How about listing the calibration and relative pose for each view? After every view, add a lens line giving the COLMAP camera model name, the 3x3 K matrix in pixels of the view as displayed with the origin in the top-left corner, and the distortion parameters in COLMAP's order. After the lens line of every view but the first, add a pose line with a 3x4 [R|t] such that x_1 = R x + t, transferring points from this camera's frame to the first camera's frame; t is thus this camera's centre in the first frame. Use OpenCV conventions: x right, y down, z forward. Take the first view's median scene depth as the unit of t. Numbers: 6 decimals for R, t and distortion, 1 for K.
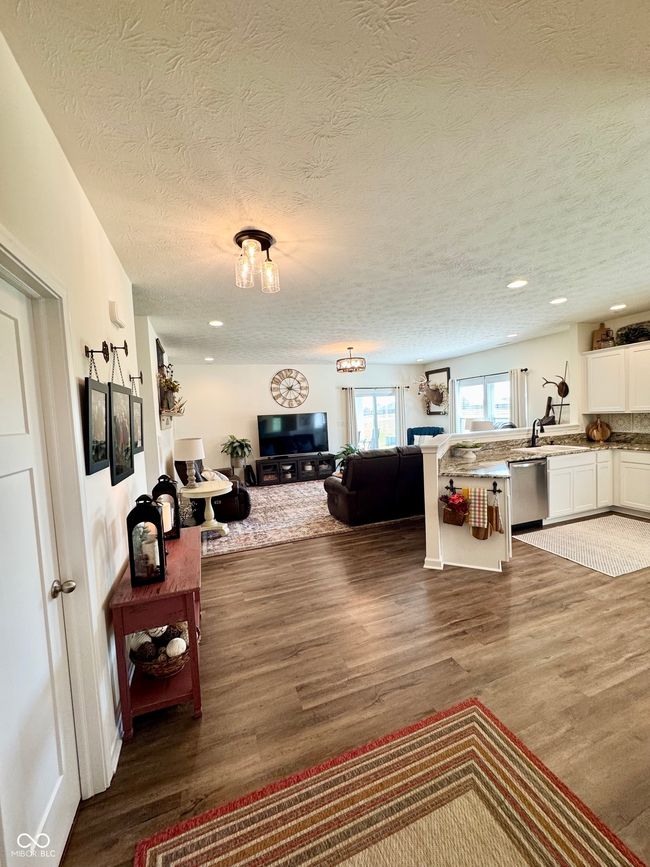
lens RADIAL K [[343.8, 0, 326.4], [0, 343.8, 432.5], [0, 0, 1]] dist [-0.003292, 0.000357]
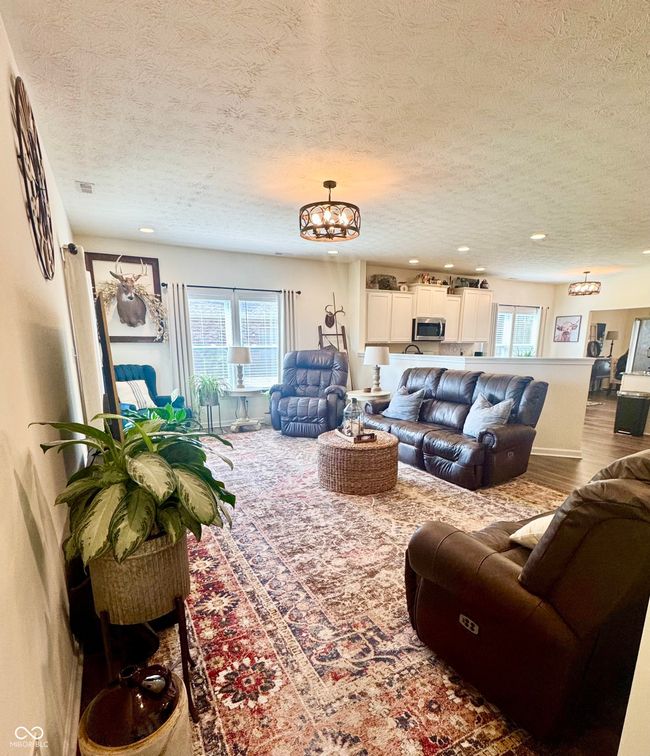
lens RADIAL K [[399.4, 0, 326.7], [0, 399.4, 433.2], [0, 0, 1]] dist [-0.003439, -0.000330]
pose [[-0.132527, -0.173584, 0.975861, -0.628239], [0.061719, 0.981190, 0.182913, -0.010138], [-0.989256, 0.084471, -0.119321, 1.325316]]
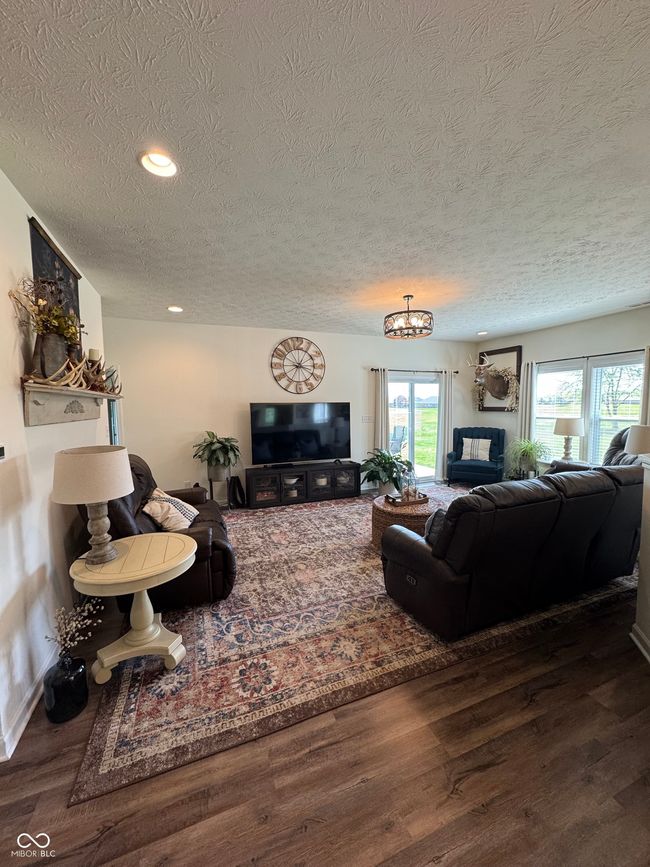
lens RADIAL K [[343.8, 0, 326.4], [0, 343.8, 432.5], [0, 0, 1]] dist [-0.003292, 0.000357]
pose [[0.998937, 0.033126, 0.032046, -0.104655], [-0.033842, 0.999184, 0.022047, -0.017667], [-0.031289, -0.023108, 0.999243, 0.474489]]
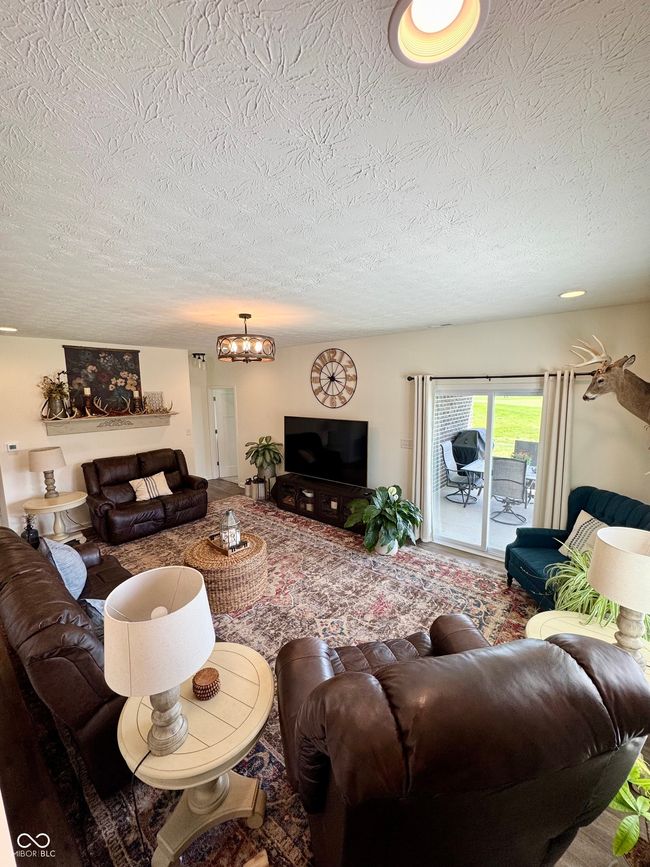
lens RADIAL K [[343.8, 0, 326.4], [0, 343.8, 432.5], [0, 0, 1]] dist [-0.003292, 0.000357]
pose [[0.495349, 0.153462, -0.855031, 0.715155], [-0.060568, 0.987978, 0.142234, -0.183845], [0.866580, -0.018668, 0.498689, 1.021770]]
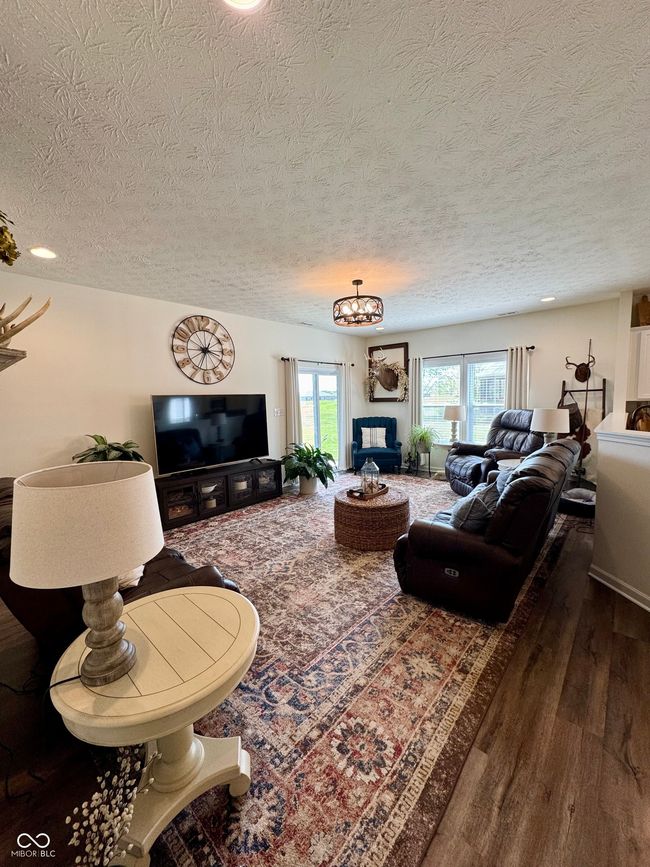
lens RADIAL K [[343.8, 0, 326.4], [0, 343.8, 432.5], [0, 0, 1]] dist [-0.003292, 0.000357]
pose [[0.880797, -0.023495, 0.472910, -0.311904], [0.010130, 0.999475, 0.030790, -0.010418], [-0.473385, -0.022329, 0.880573, 0.611630]]
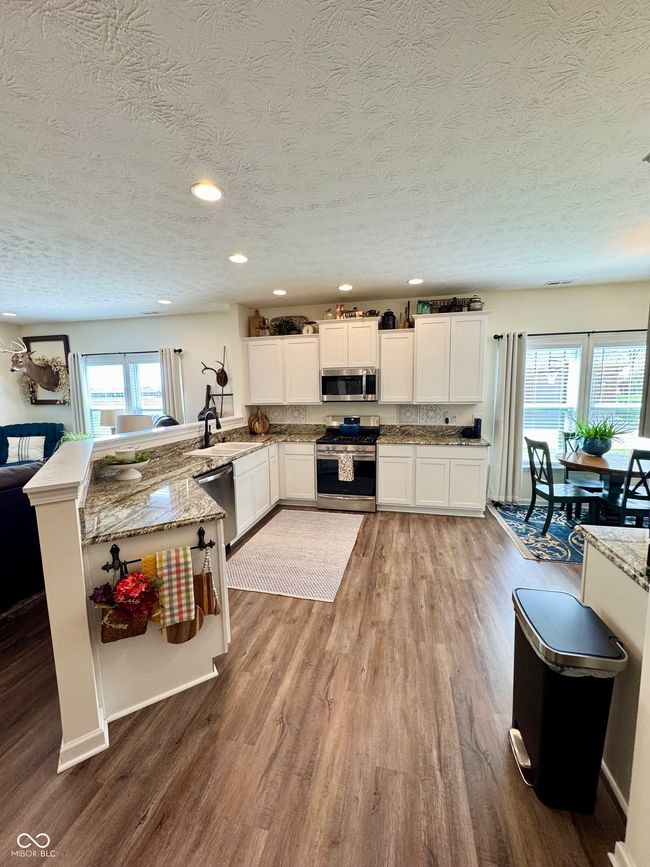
lens RADIAL K [[343.8, 0, 326.4], [0, 343.8, 432.5], [0, 0, 1]] dist [-0.003292, 0.000357]
pose [[0.542575, -0.060964, 0.837792, 0.086655], [0.035479, 0.998136, 0.049655, -0.019519], [-0.839258, 0.002782, 0.543726, 0.317921]]
